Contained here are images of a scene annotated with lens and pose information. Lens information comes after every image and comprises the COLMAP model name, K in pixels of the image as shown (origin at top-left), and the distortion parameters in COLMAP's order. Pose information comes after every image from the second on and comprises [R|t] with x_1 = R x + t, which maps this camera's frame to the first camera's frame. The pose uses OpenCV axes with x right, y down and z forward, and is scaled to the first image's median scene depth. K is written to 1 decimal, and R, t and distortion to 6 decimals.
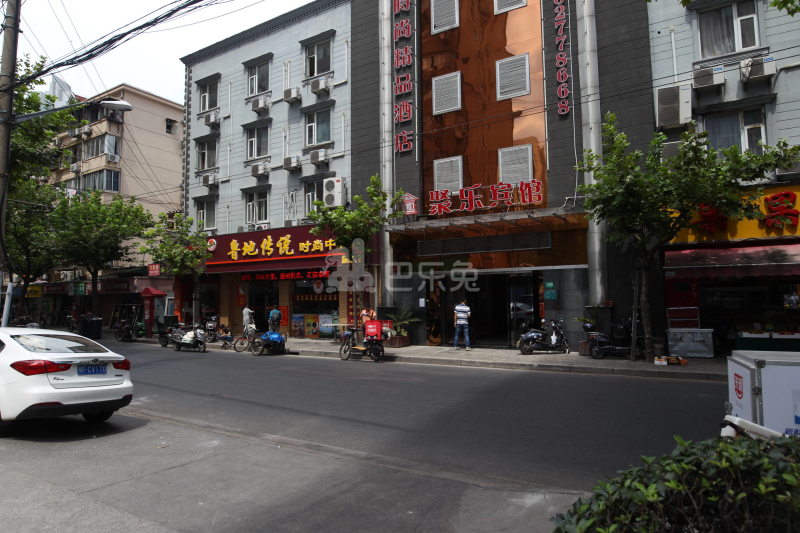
lens RADIAL K [[472.4, 0, 400.0], [0, 472.4, 266.5], [0, 0, 1]] dist [-0.031670, 0.000922]
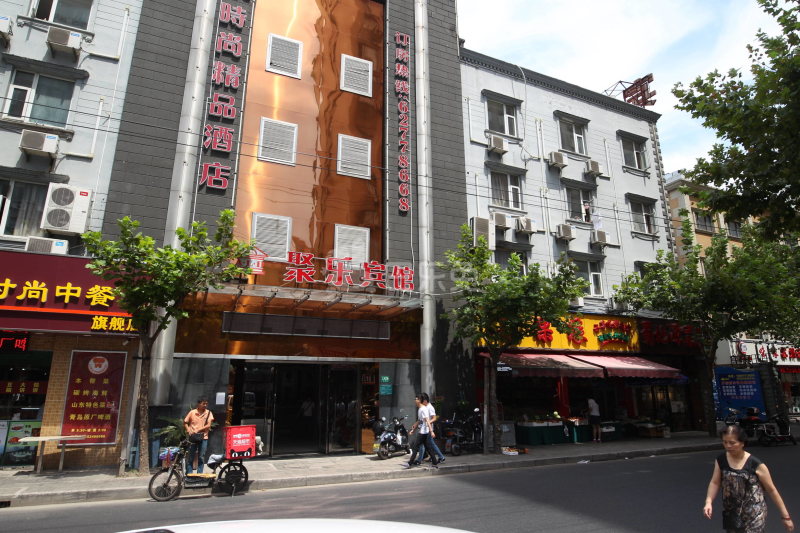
lens RADIAL K [[472.4, 0, 400.0], [0, 472.4, 266.5], [0, 0, 1]] dist [-0.031670, 0.000922]
pose [[0.580671, 0.219559, 0.783974, -0.353921], [-0.056701, 0.971517, -0.230085, 0.028228], [-0.812162, 0.089151, 0.576581, 0.328153]]
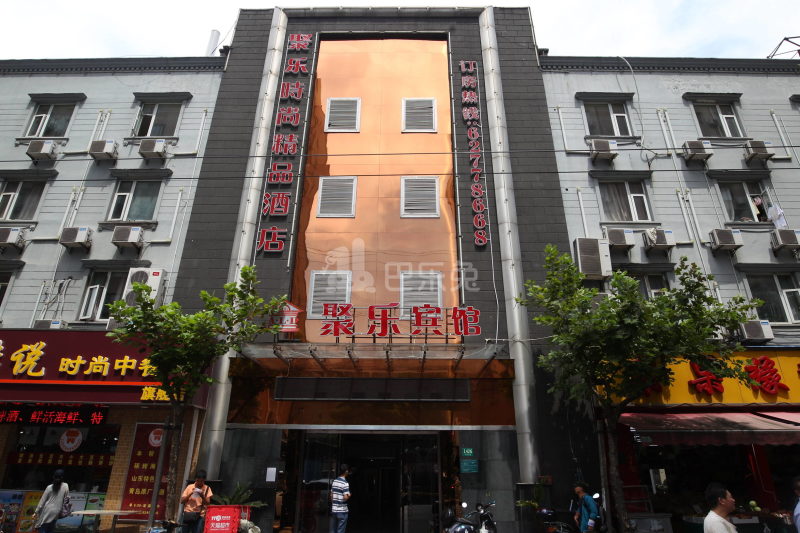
lens RADIAL K [[472.4, 0, 400.0], [0, 472.4, 266.5], [0, 0, 1]] dist [-0.031670, 0.000922]
pose [[0.865987, 0.220978, 0.448592, -0.134356], [-0.051484, 0.931697, -0.359569, 0.030348], [-0.497409, 0.288287, 0.818215, 0.287305]]
